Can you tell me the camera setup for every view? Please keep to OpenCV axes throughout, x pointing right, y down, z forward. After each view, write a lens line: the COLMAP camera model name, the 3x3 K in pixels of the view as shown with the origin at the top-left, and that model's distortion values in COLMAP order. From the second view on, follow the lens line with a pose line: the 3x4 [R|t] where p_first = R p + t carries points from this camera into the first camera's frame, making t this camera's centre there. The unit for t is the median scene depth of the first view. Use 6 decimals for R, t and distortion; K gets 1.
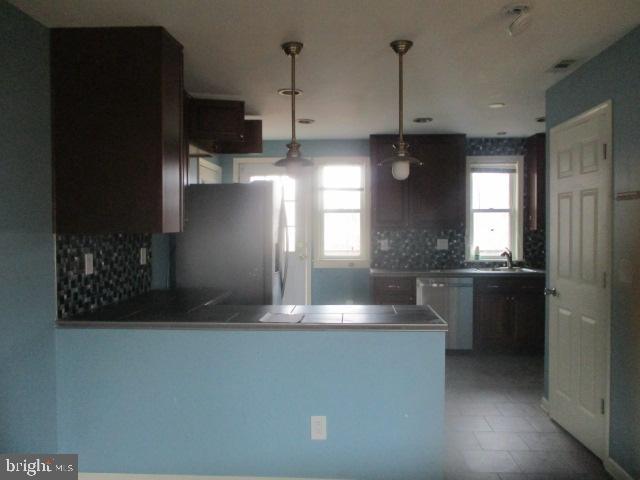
lens RADIAL K [[528.2, 0, 318.3], [0, 528.2, 240.8], [0, 0, 1]] dist [-0.038334, 0.000456]
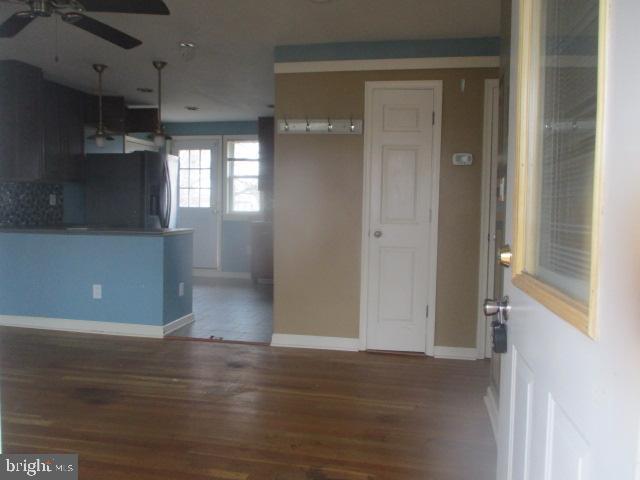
lens RADIAL K [[528.2, 0, 321.8], [0, 528.2, 237.2], [0, 0, 1]] dist [-0.038334, 0.000456]
pose [[0.989151, 0.023035, -0.145082, 0.808029], [-0.018740, 0.999347, 0.030903, 0.092243], [0.145699, -0.027849, 0.988937, -0.486016]]
